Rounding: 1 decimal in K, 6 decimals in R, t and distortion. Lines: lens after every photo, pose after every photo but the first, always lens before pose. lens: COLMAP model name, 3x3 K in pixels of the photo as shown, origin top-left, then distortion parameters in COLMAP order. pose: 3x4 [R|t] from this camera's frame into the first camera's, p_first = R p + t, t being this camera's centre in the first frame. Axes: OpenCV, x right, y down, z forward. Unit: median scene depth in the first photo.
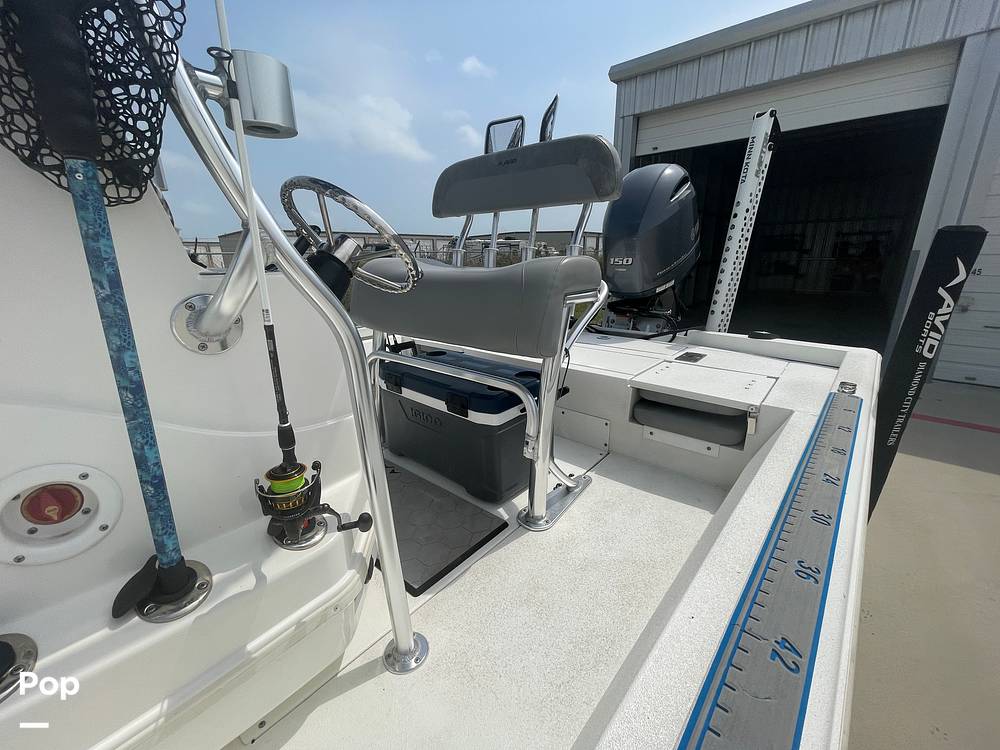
lens RADIAL K [[406.7, 0, 500.0], [0, 406.7, 375.0], [0, 0, 1]] dist [-0.000998, 0.000121]
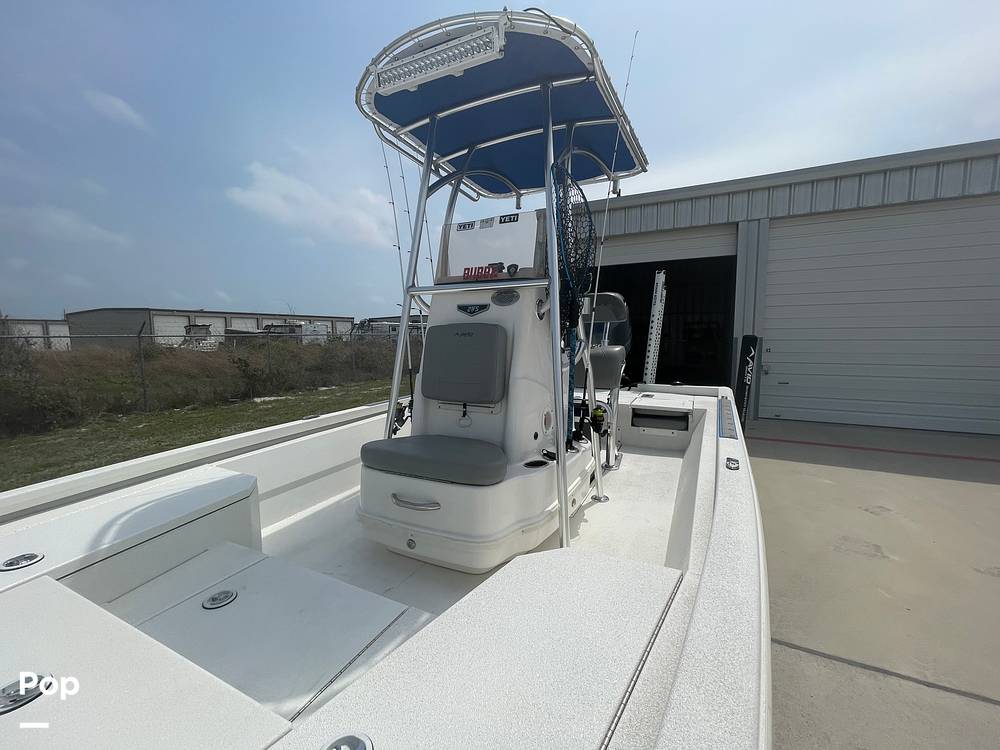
lens RADIAL K [[406.7, 0, 500.0], [0, 406.7, 375.0], [0, 0, 1]] dist [-0.000998, 0.000121]
pose [[0.967720, -0.019452, 0.251276, -0.628919], [0.066569, 0.981337, -0.180405, 0.147984], [-0.243077, 0.191309, 0.950954, -0.606806]]
